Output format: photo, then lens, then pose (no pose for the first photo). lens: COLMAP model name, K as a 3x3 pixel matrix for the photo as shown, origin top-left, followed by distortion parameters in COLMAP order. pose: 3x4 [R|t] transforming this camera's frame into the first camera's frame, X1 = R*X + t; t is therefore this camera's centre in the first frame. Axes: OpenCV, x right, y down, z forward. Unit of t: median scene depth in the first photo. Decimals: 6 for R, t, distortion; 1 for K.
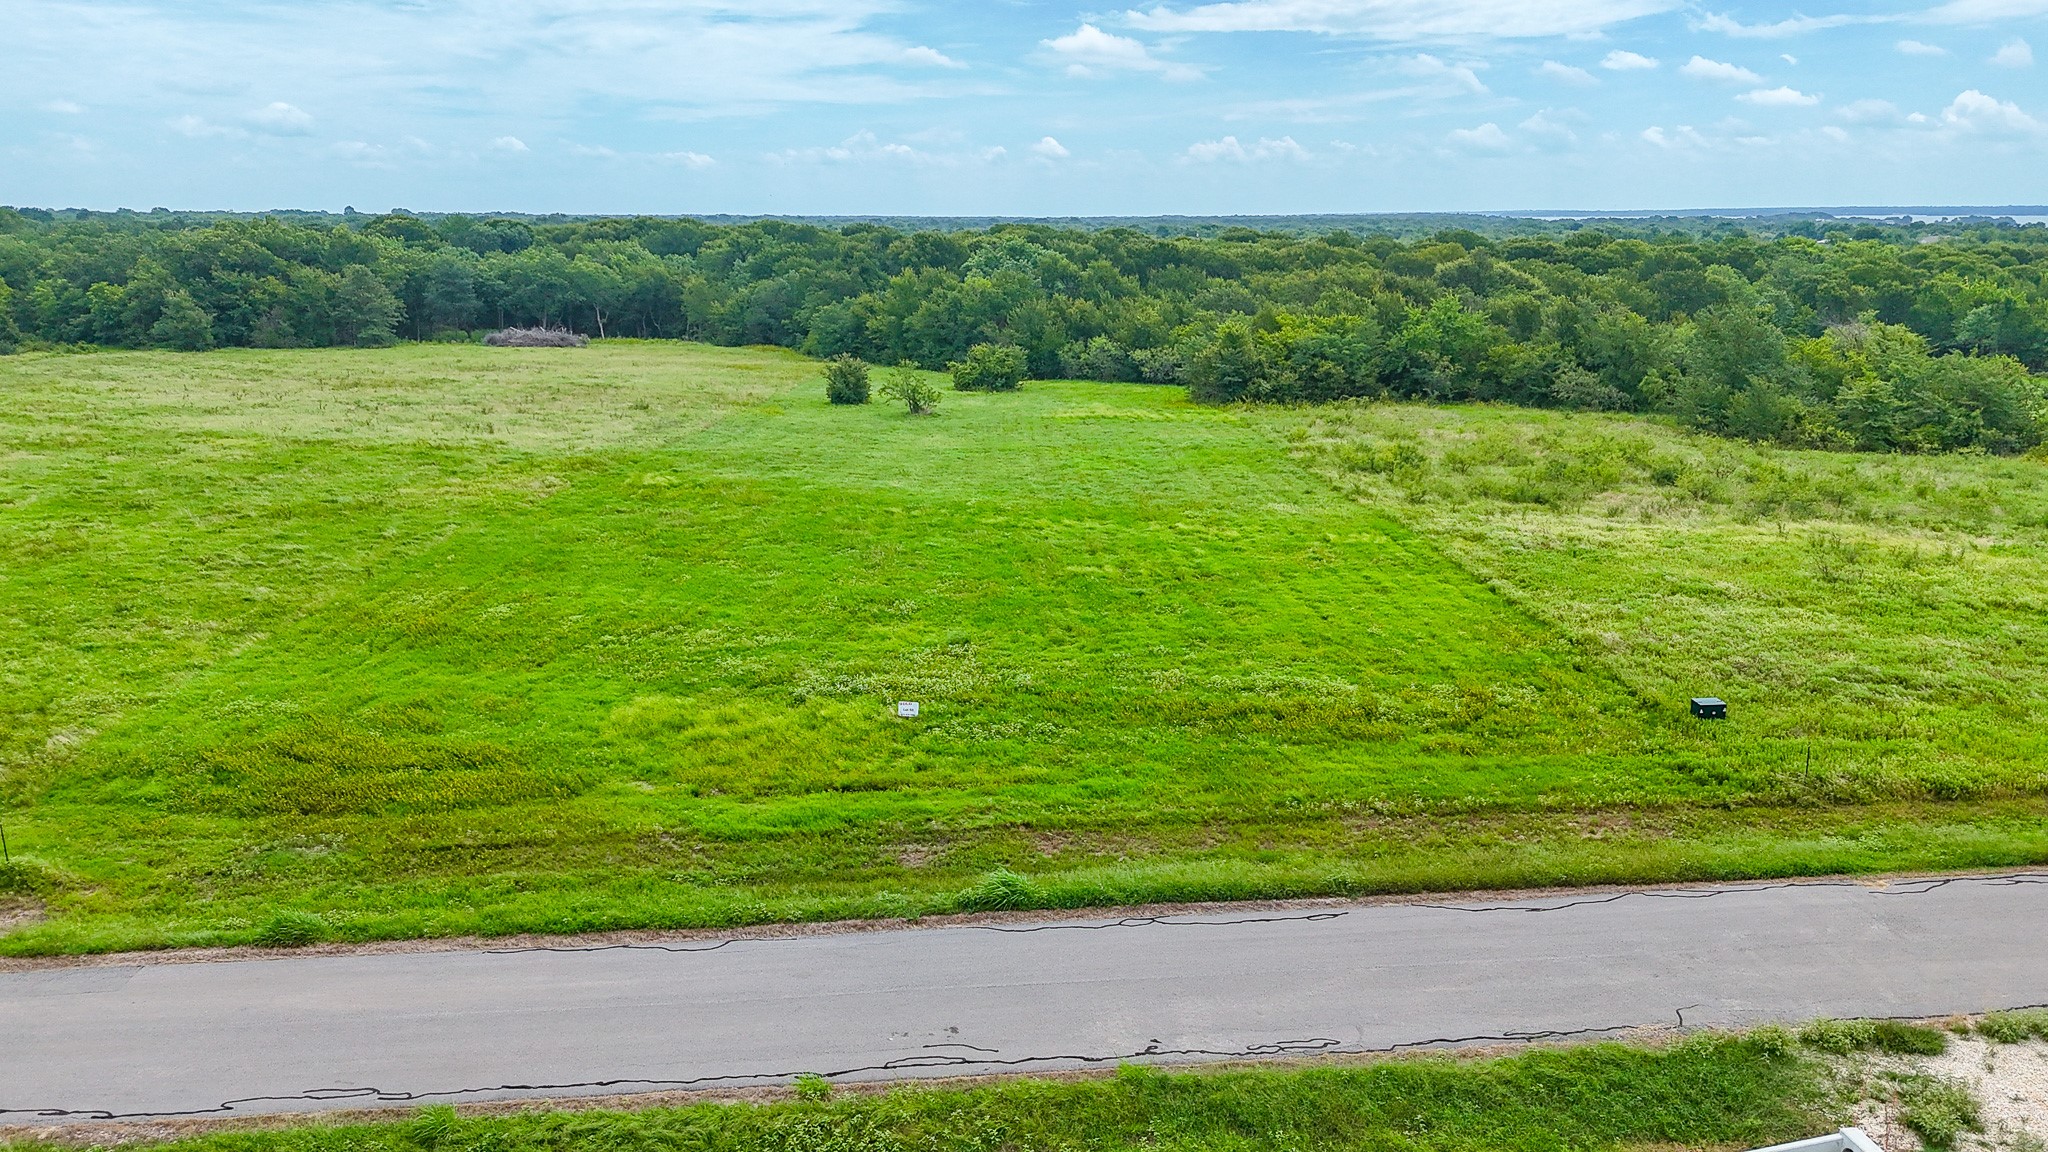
lens RADIAL K [[1561.6, 0, 1017.0], [0, 1561.6, 583.5], [0, 0, 1]] dist [0.064523, -0.051112]
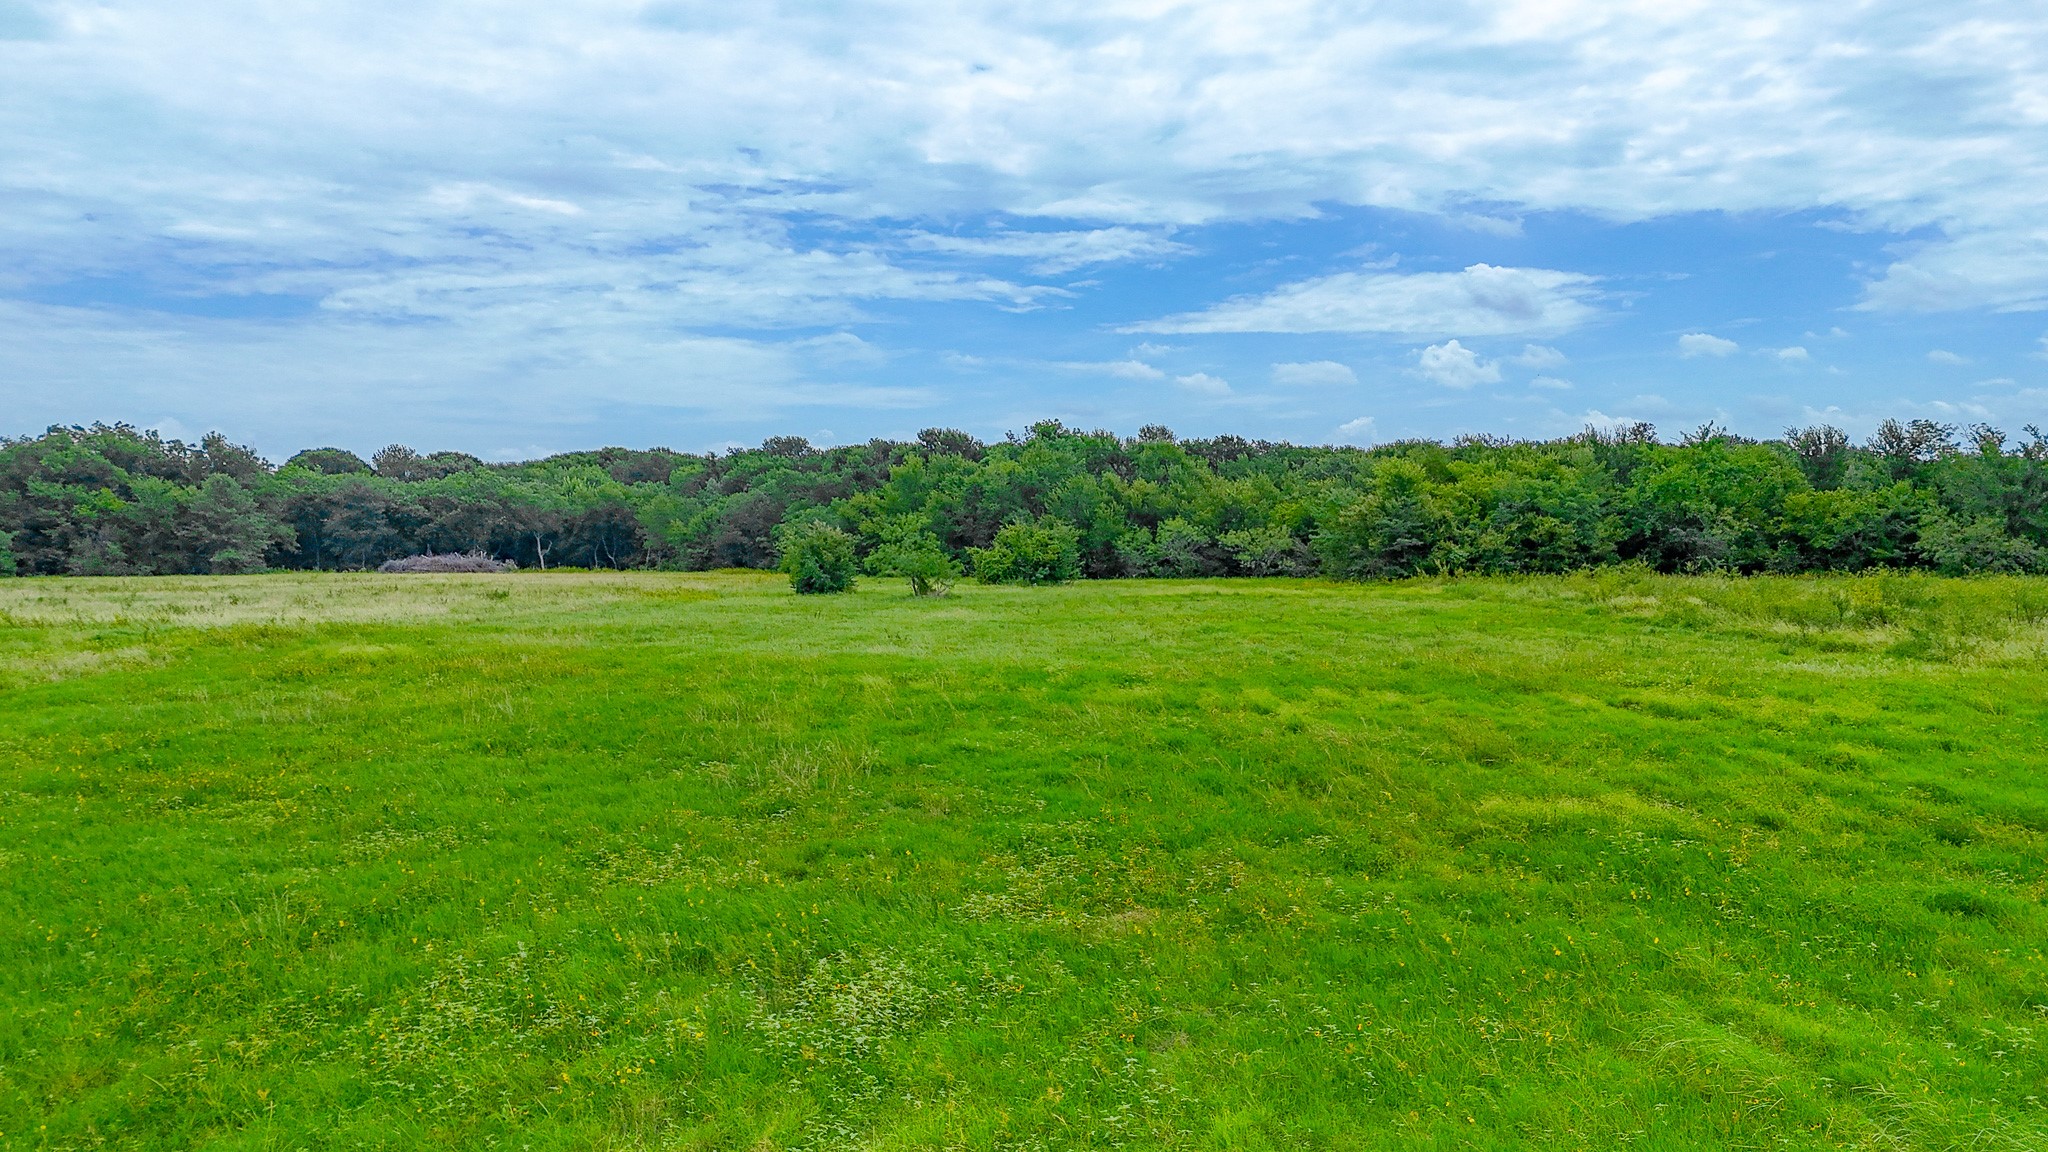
lens RADIAL K [[1561.6, 0, 1024.2], [0, 1561.6, 578.3], [0, 0, 1]] dist [0.064523, -0.051112]
pose [[0.999888, -0.014914, 0.001154, -0.015068], [0.014877, 0.983338, -0.181180, 0.000053], [0.001567, 0.181176, 0.983449, 0.236527]]
